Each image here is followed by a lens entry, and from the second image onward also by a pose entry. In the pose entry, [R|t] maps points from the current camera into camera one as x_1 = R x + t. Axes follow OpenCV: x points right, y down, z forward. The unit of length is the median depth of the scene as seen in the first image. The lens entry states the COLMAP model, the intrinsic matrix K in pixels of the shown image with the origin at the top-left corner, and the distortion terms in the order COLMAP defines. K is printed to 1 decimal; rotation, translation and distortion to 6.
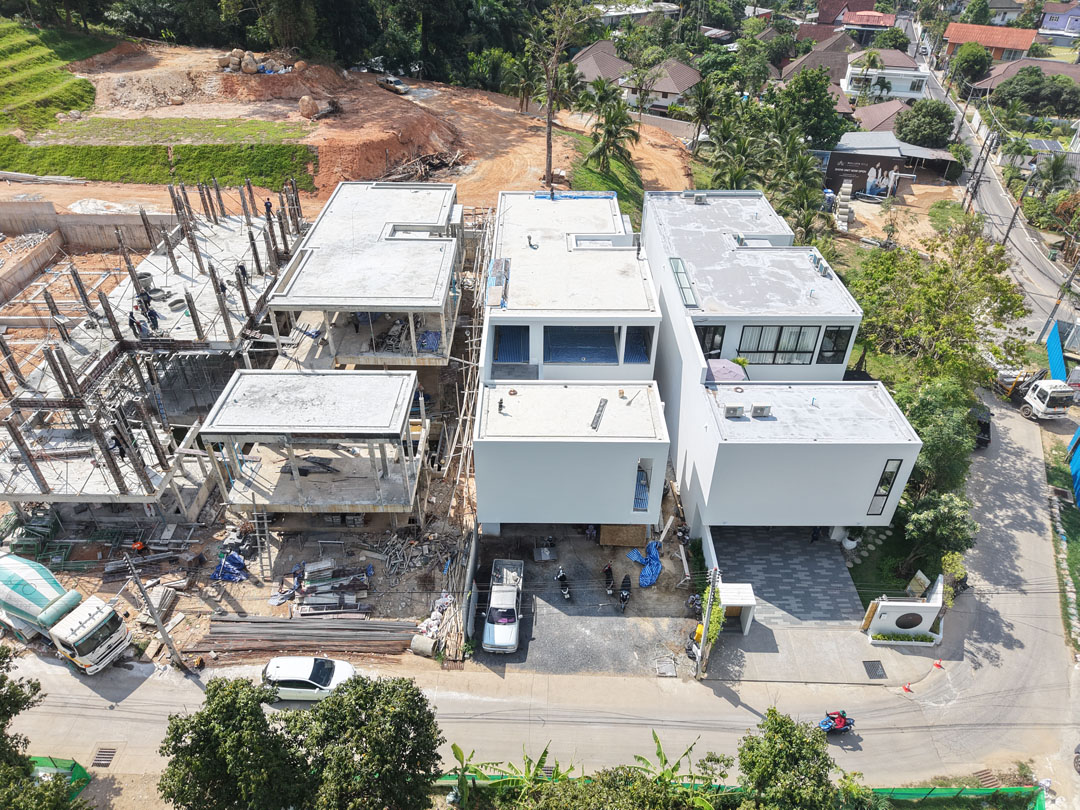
lens RADIAL K [[722.2, 0, 533.1], [0, 722.2, 405.3], [0, 0, 1]] dist [0.021898, -0.017576]
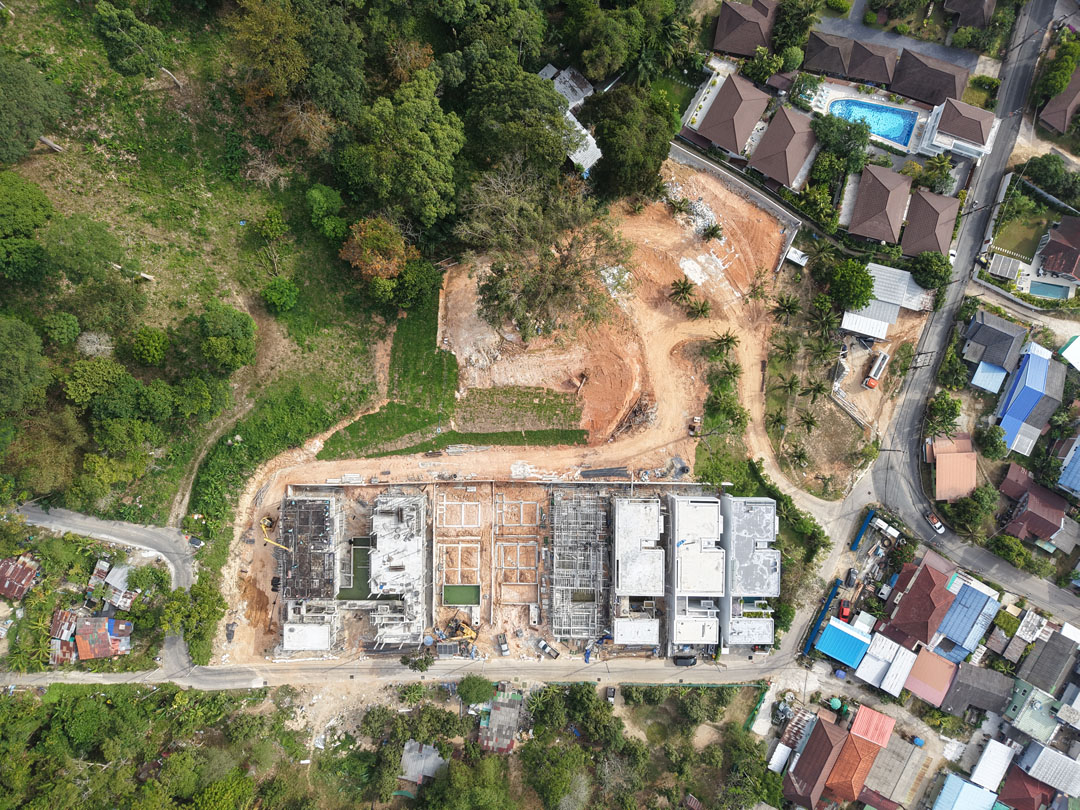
lens RADIAL K [[722.2, 0, 535.2], [0, 722.2, 406.3], [0, 0, 1]] dist [0.021898, -0.017576]
pose [[0.999900, 0.004826, 0.013285, -0.496734], [-0.013591, 0.586471, 0.809856, -2.181897], [-0.003883, -0.809956, 0.586478, -0.216967]]
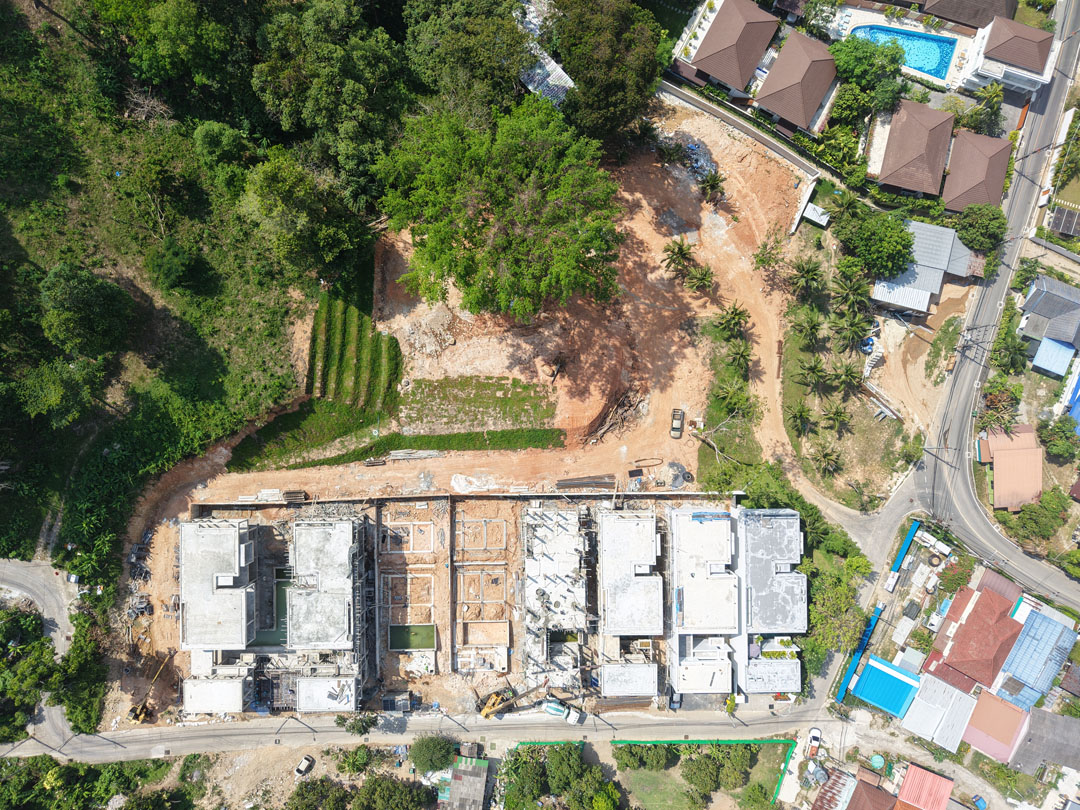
lens RADIAL K [[722.2, 0, 535.4], [0, 722.2, 407.8], [0, 0, 1]] dist [0.021898, -0.017576]
pose [[0.999835, -0.013816, 0.011794, -0.396838], [-0.001155, 0.599570, 0.800322, -1.810477], [-0.018129, -0.800203, 0.599455, -0.006358]]
